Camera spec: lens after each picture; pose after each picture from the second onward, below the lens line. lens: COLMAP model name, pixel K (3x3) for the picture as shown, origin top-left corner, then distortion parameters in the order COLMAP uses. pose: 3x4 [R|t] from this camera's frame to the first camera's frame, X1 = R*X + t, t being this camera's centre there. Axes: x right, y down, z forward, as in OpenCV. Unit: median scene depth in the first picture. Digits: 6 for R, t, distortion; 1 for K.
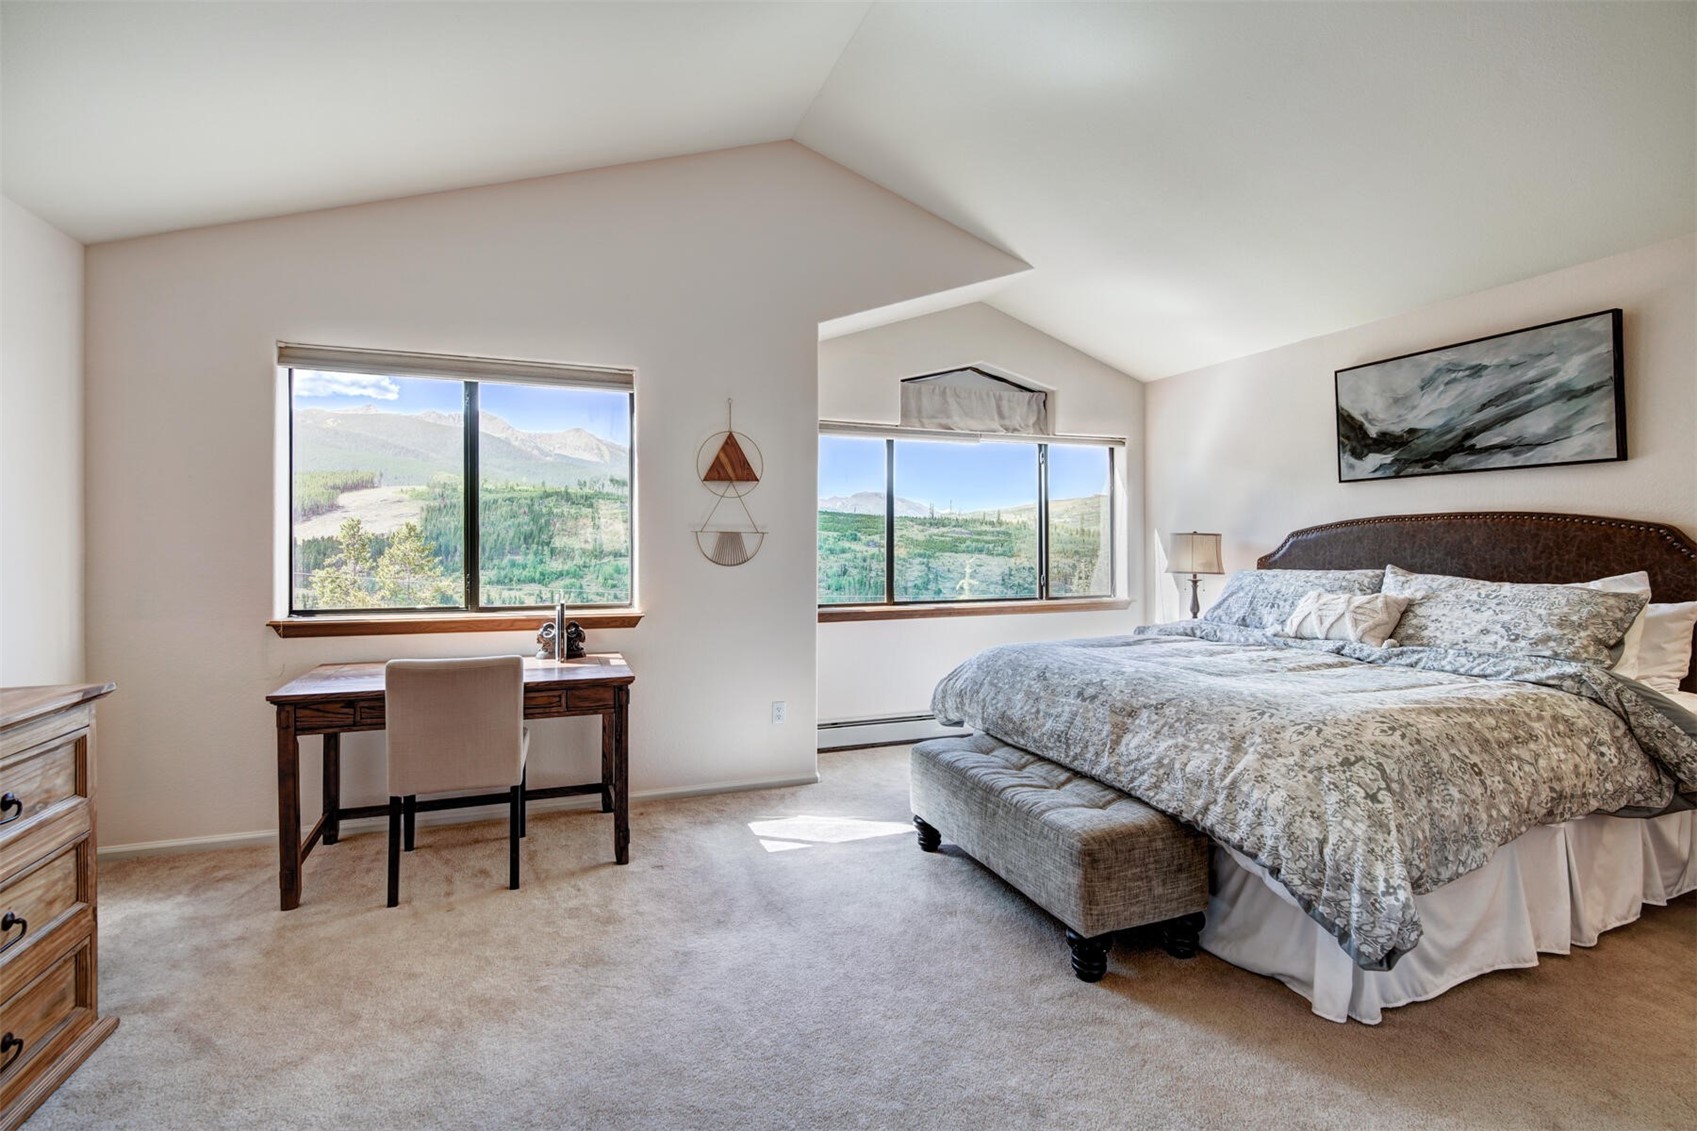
lens RADIAL K [[789.0, 0, 848.5], [0, 789.0, 565.5], [0, 0, 1]] dist [-0.003385, 0.000470]
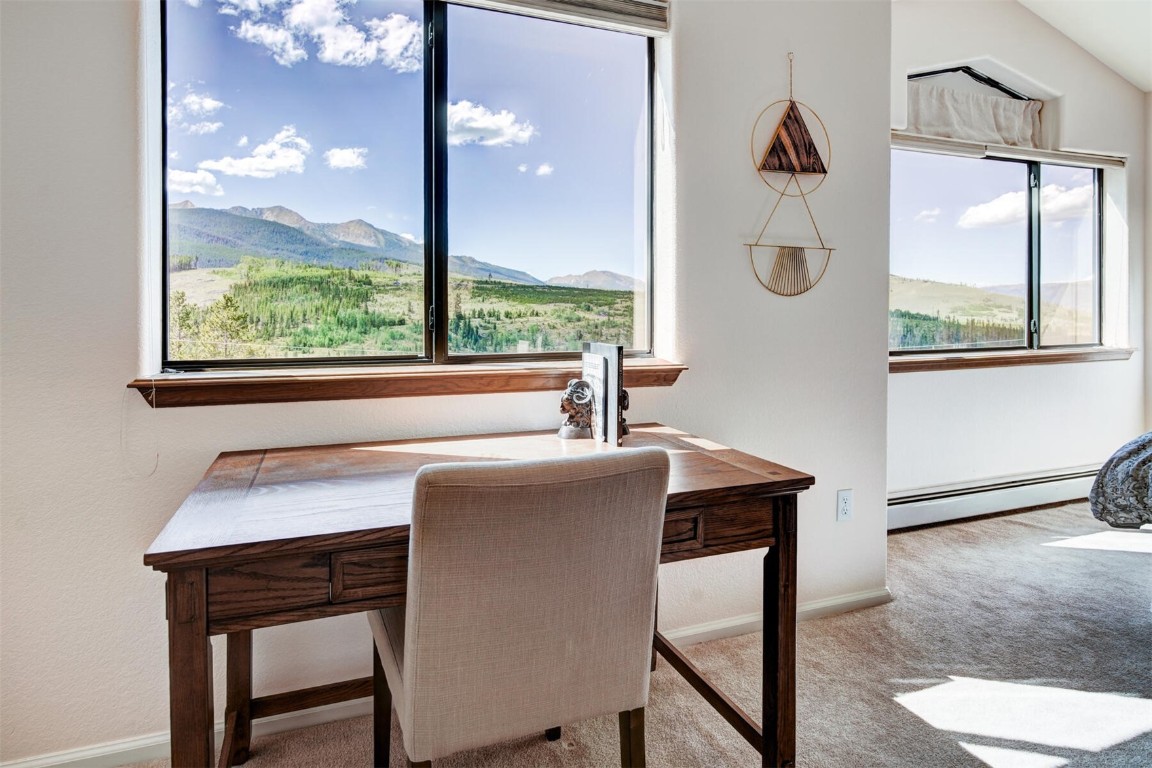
lens RADIAL K [[645.6, 0, 575.6], [0, 645.6, 328.6], [0, 0, 1]] dist [0.000689, 0.000428]
pose [[0.999975, -0.006011, -0.003852, -0.337731], [0.005993, 0.999970, -0.004859, 0.031264], [0.003881, 0.004836, 0.999981, 0.436064]]
